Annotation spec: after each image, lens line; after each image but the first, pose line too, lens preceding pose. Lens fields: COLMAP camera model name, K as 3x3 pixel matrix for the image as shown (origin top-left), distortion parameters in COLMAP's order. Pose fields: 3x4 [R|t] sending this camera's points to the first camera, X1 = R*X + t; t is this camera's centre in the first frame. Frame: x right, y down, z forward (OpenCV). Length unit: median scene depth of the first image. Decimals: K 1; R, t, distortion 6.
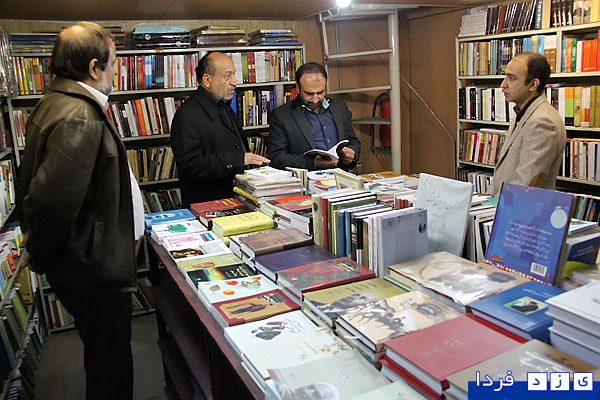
lens RADIAL K [[502.0, 0, 300.0], [0, 502.0, 200.0], [0, 0, 1]] dist [-0.162455, 0.109839]
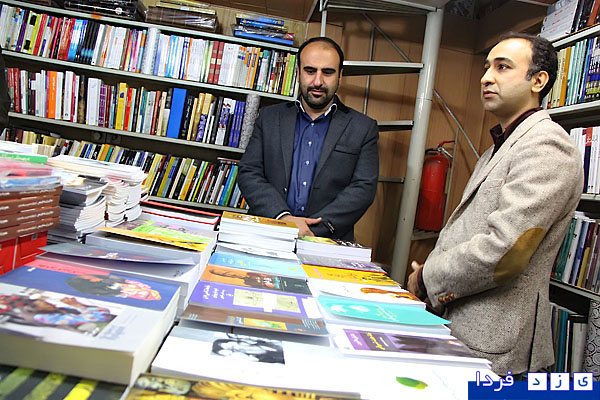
lens RADIAL K [[502.0, 0, 300.0], [0, 502.0, 200.0], [0, 0, 1]] dist [-0.162455, 0.109839]
pose [[0.911157, 0.206681, -0.356478, 0.335939], [-0.277805, 0.947053, -0.160980, 0.003288], [0.304332, 0.245709, 0.920331, 0.461825]]
